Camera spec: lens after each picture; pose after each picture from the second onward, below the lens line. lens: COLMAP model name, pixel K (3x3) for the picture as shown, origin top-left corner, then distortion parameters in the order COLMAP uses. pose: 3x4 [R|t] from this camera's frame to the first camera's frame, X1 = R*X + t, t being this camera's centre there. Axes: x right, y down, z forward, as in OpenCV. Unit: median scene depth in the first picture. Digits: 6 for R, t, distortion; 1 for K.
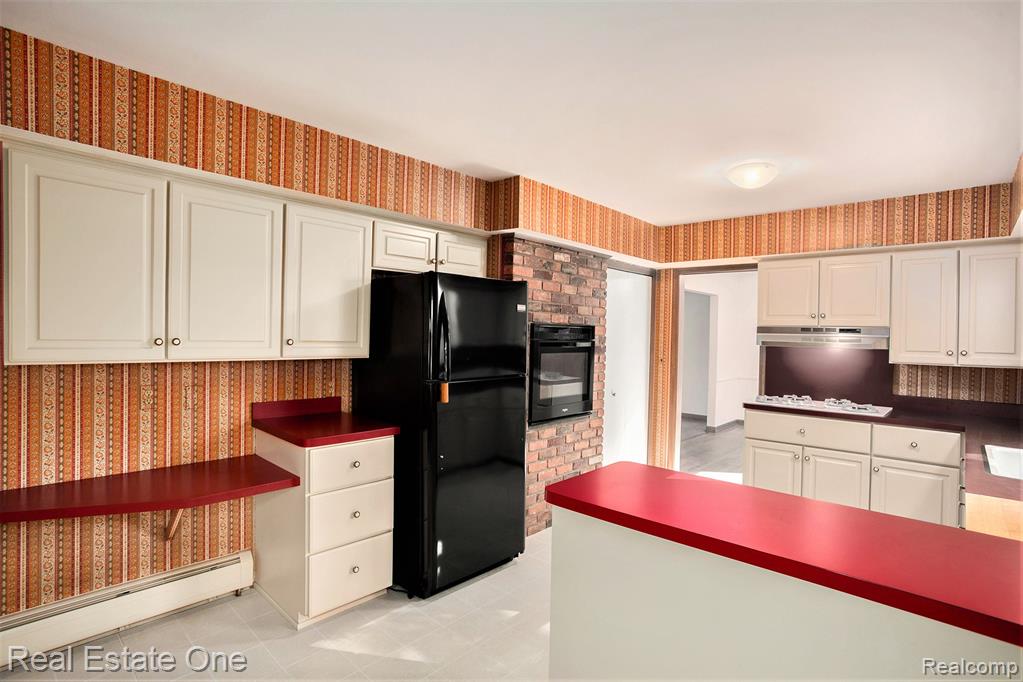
lens RADIAL K [[500.5, 0, 511.7], [0, 500.5, 337.1], [0, 0, 1]] dist [-0.034025, 0.005776]
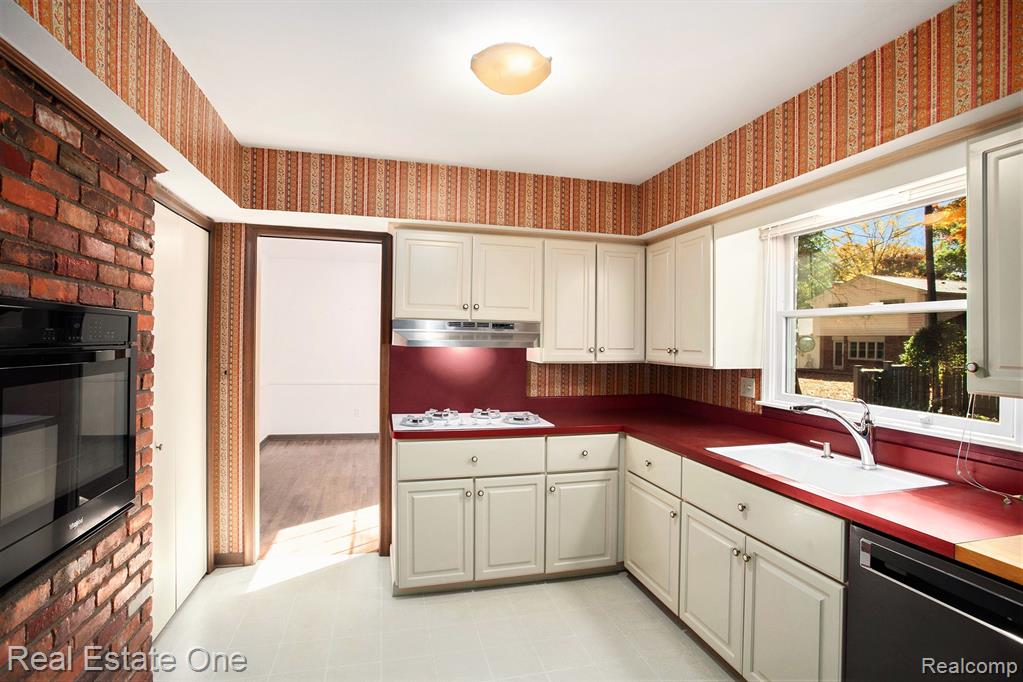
lens RADIAL K [[500.5, 0, 493.2], [0, 500.5, 341.5], [0, 0, 1]] dist [-0.034025, 0.005776]
pose [[0.559996, -0.016749, 0.828326, -0.024556], [0.003503, 0.999835, 0.017848, -0.002349], [-0.828488, -0.007093, 0.559962, 0.531886]]
